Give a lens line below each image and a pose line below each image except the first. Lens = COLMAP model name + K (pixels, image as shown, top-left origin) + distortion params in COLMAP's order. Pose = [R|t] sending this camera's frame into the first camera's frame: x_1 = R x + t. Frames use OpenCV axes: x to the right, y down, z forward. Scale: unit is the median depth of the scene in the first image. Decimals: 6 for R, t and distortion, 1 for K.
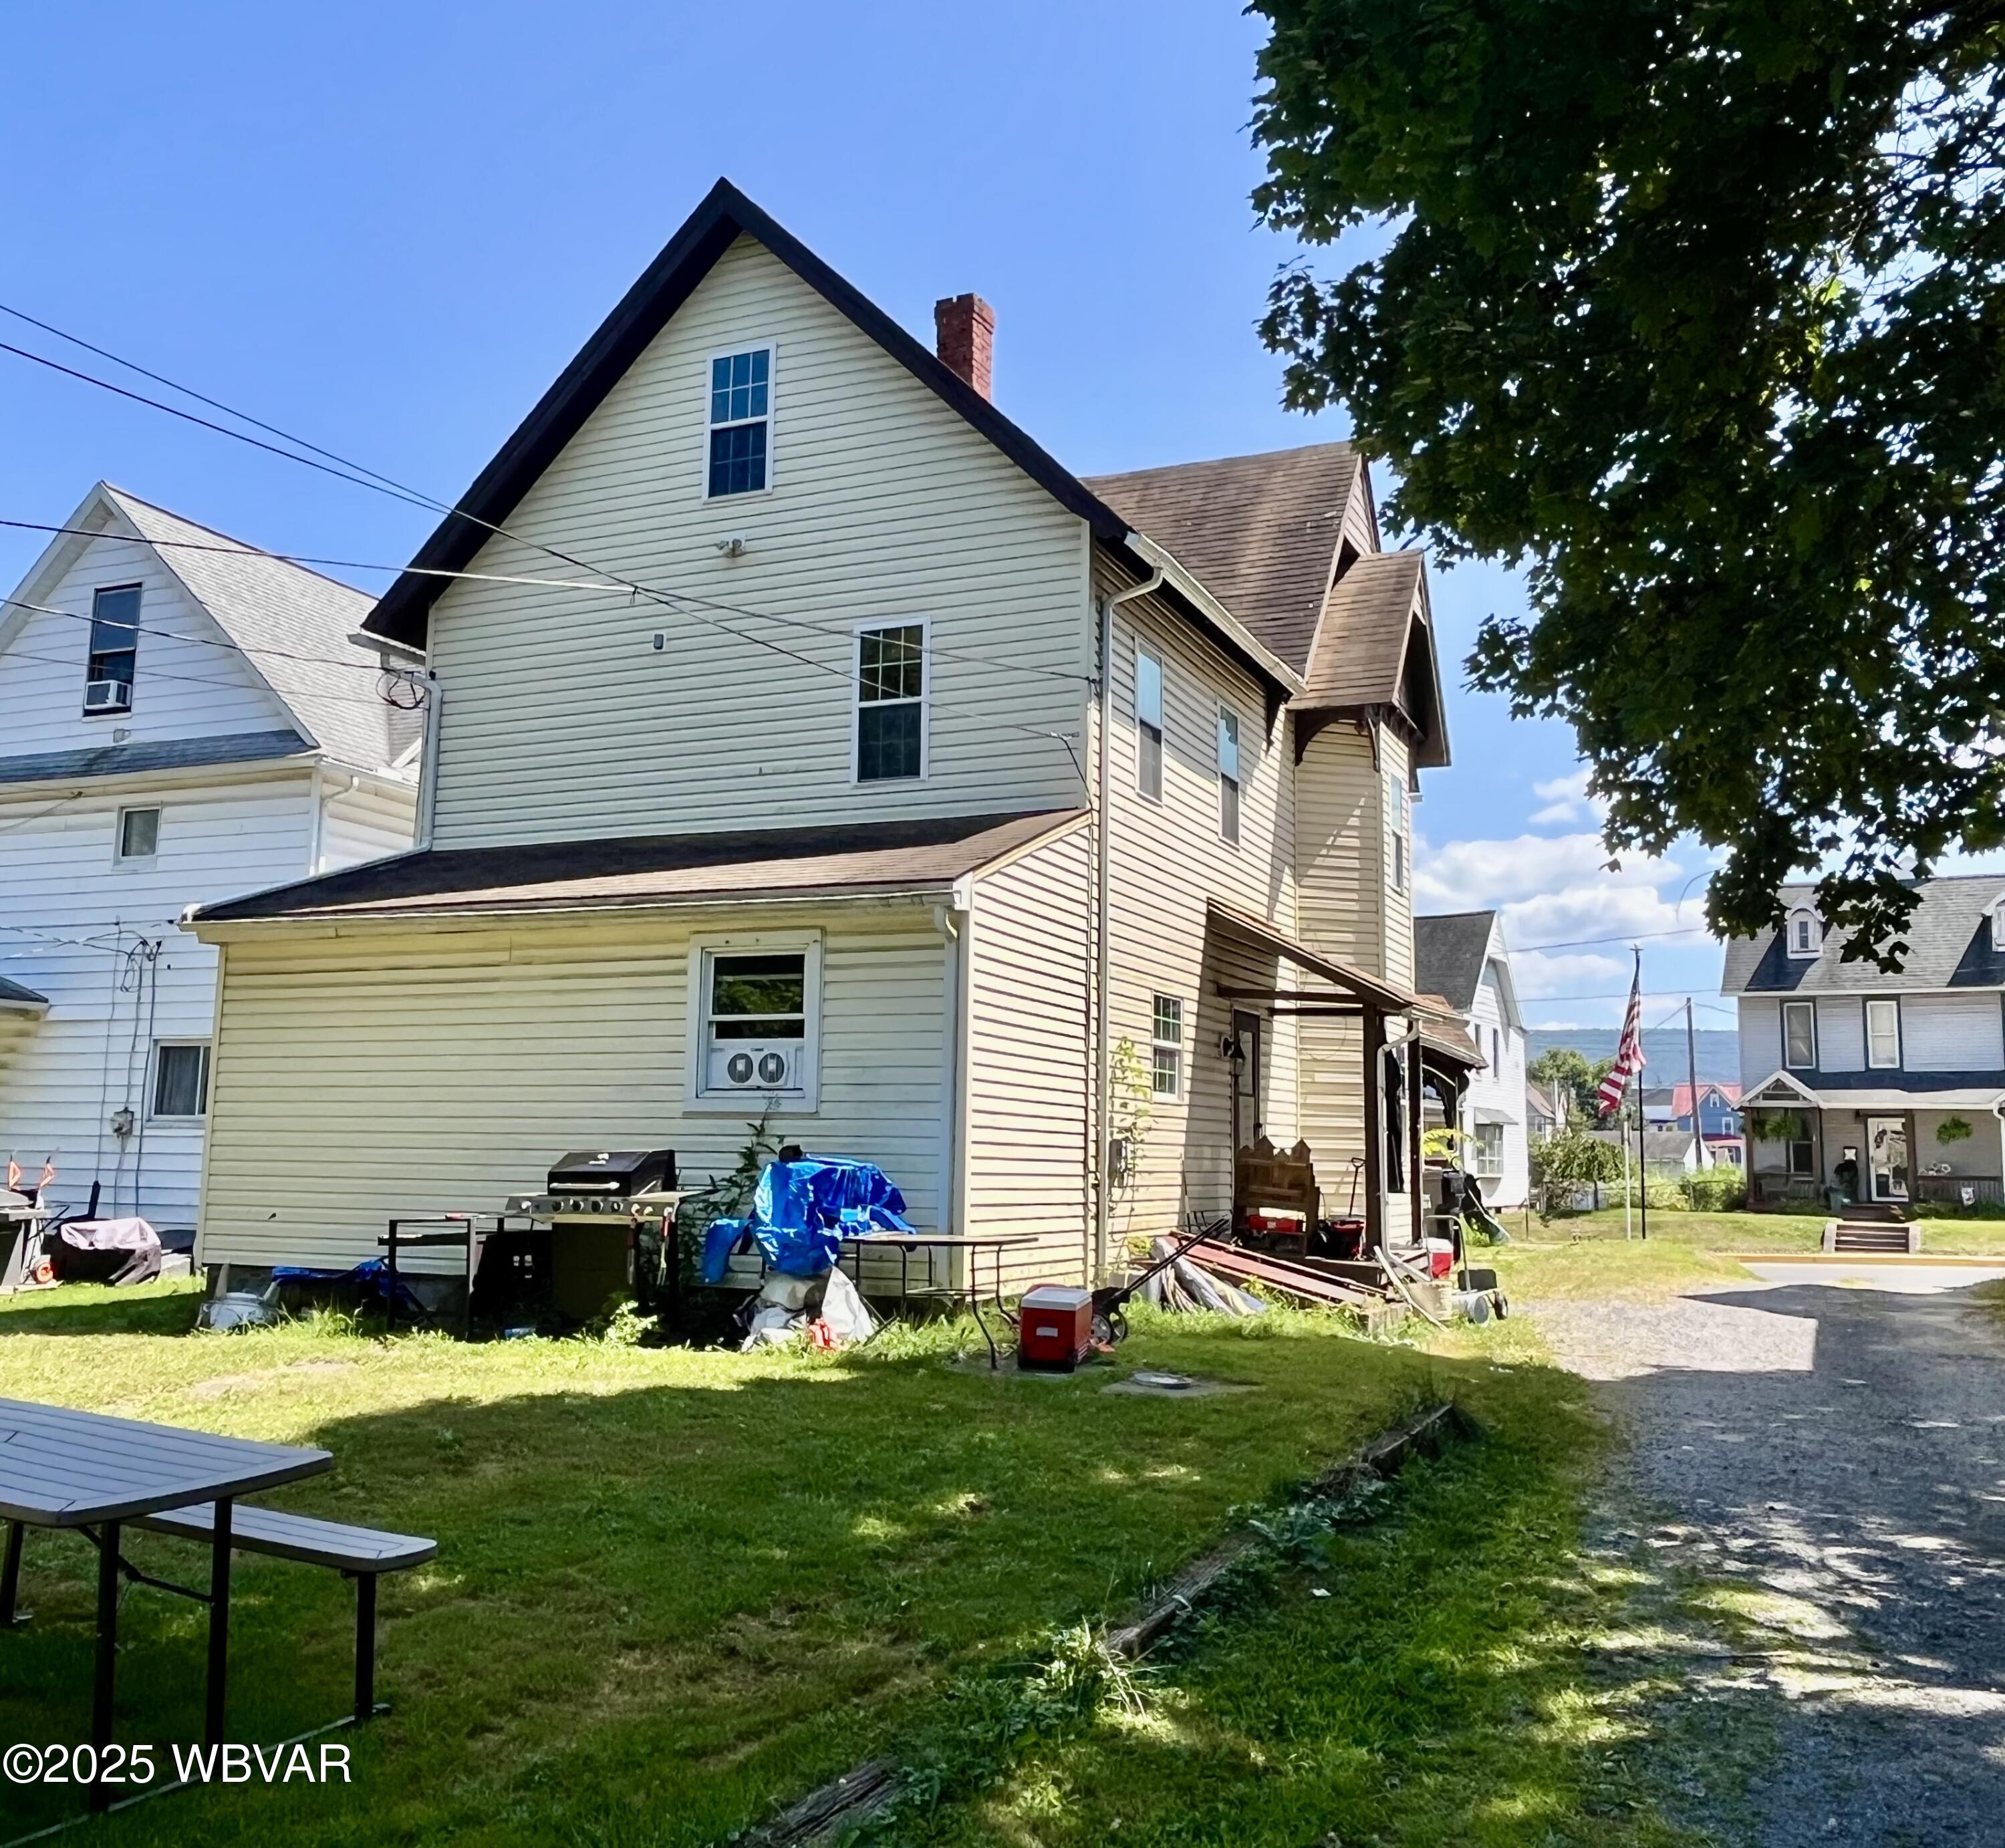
lens RADIAL K [[1892.8, 0, 1004.6], [0, 1892.8, 912.3], [0, 0, 1]] dist [-0.030231, 0.000000]
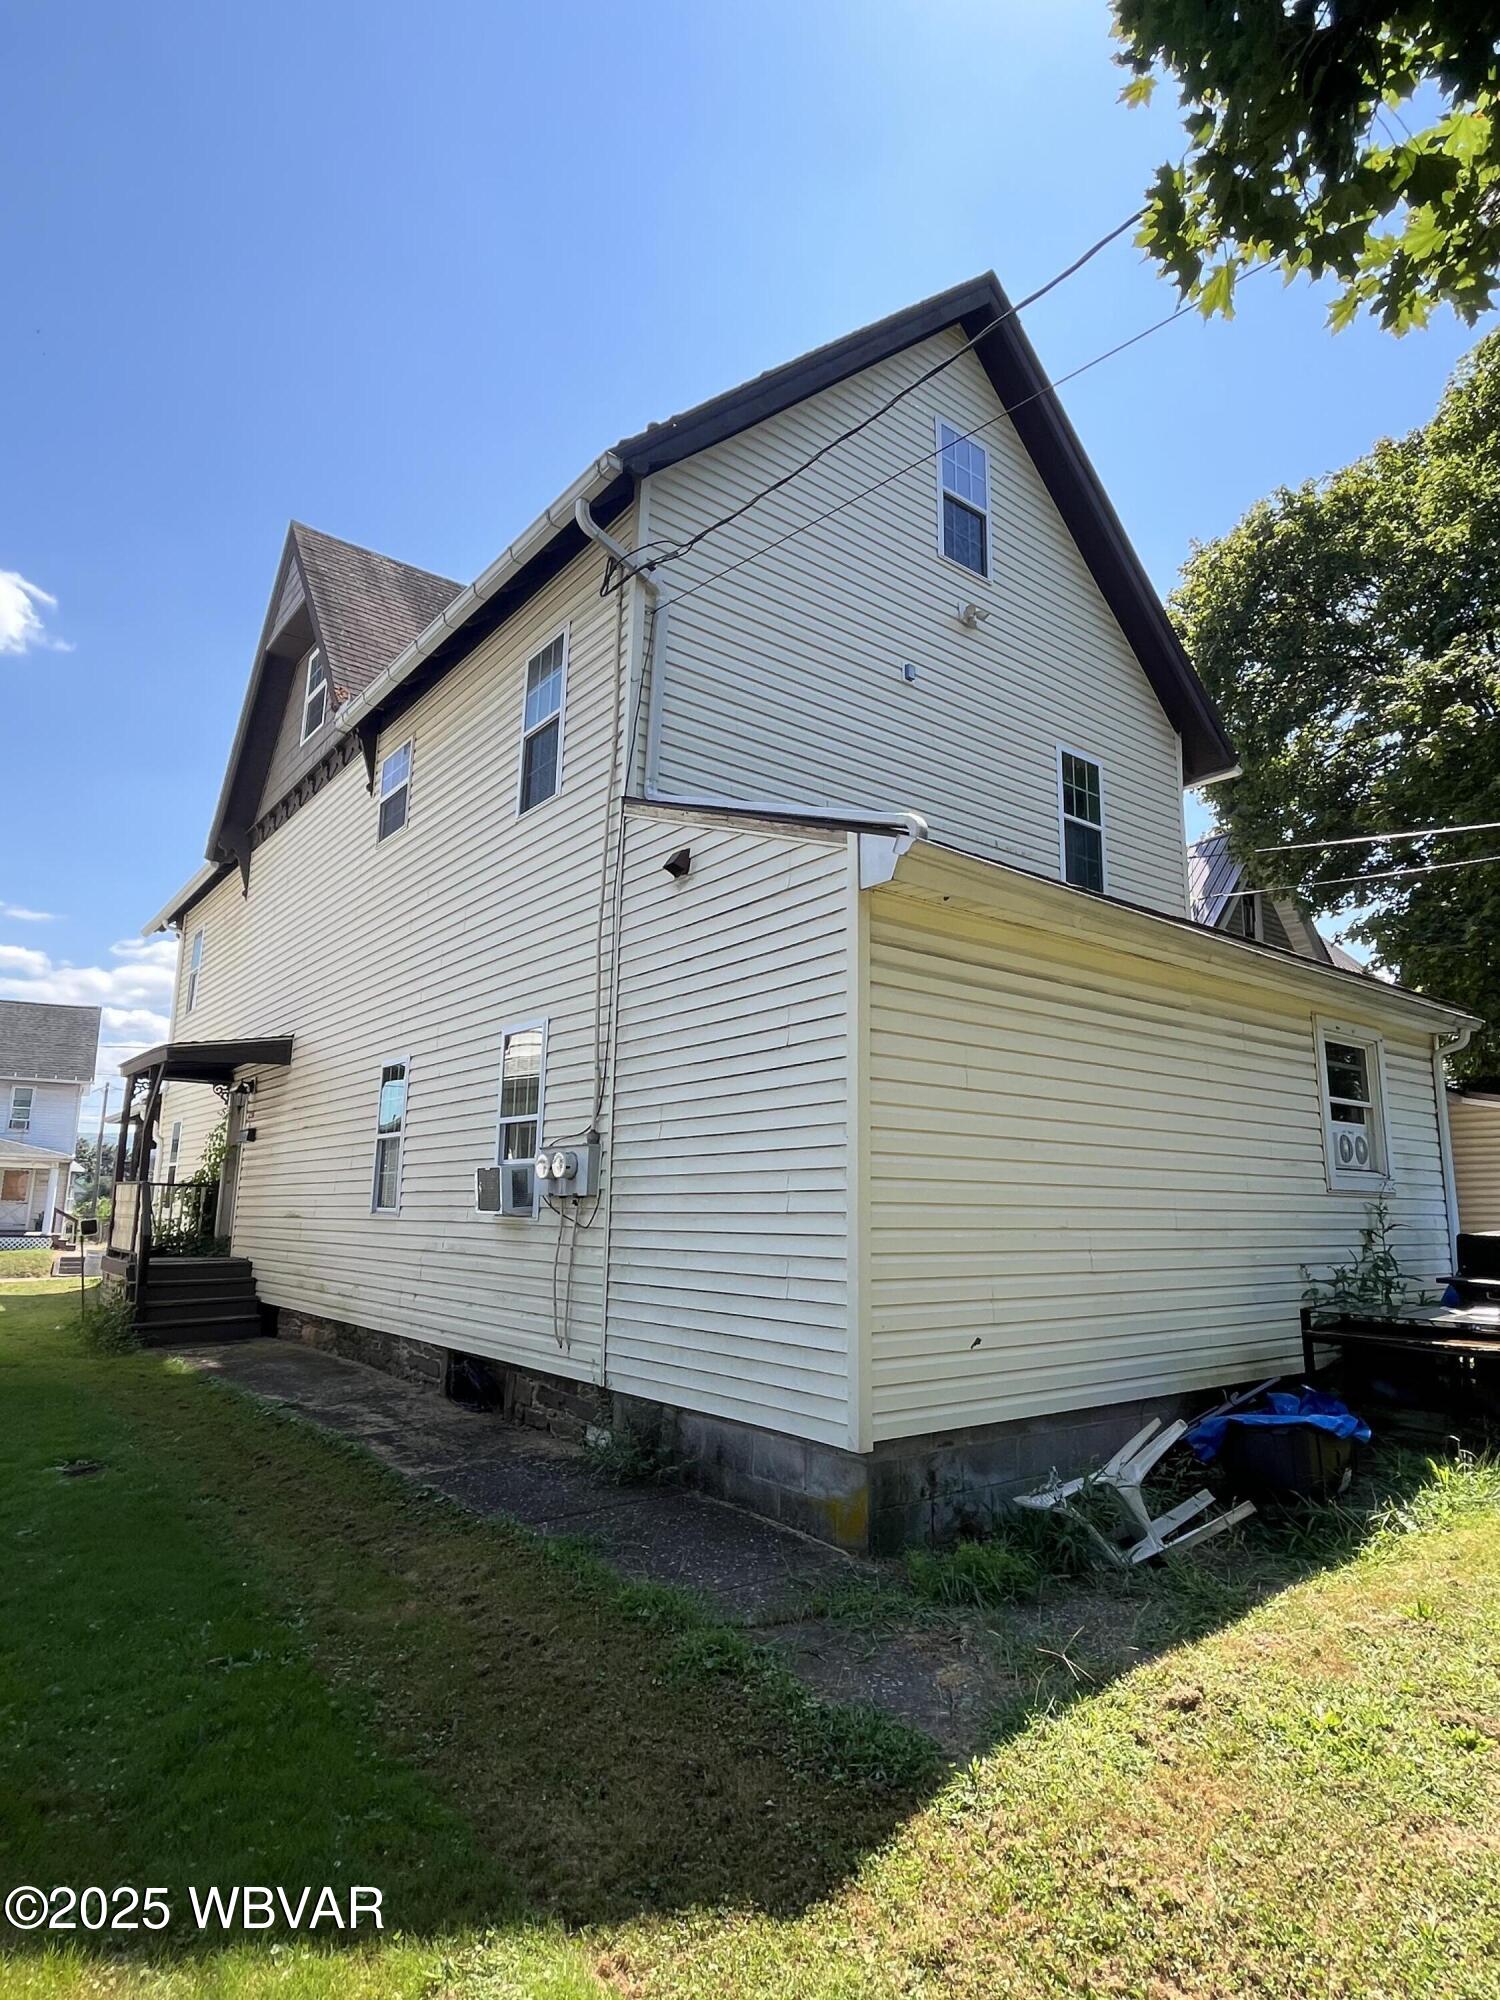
lens RADIAL K [[1117.8, 0, 751.5], [0, 1117.8, 1004.5], [0, 0, 1]] dist [-0.001462, -0.000144]
pose [[0.476518, 0.158866, 0.864692, -0.702822], [-0.125244, 0.985774, -0.112092, 0.094360], [-0.870198, -0.054883, 0.489636, 0.822697]]
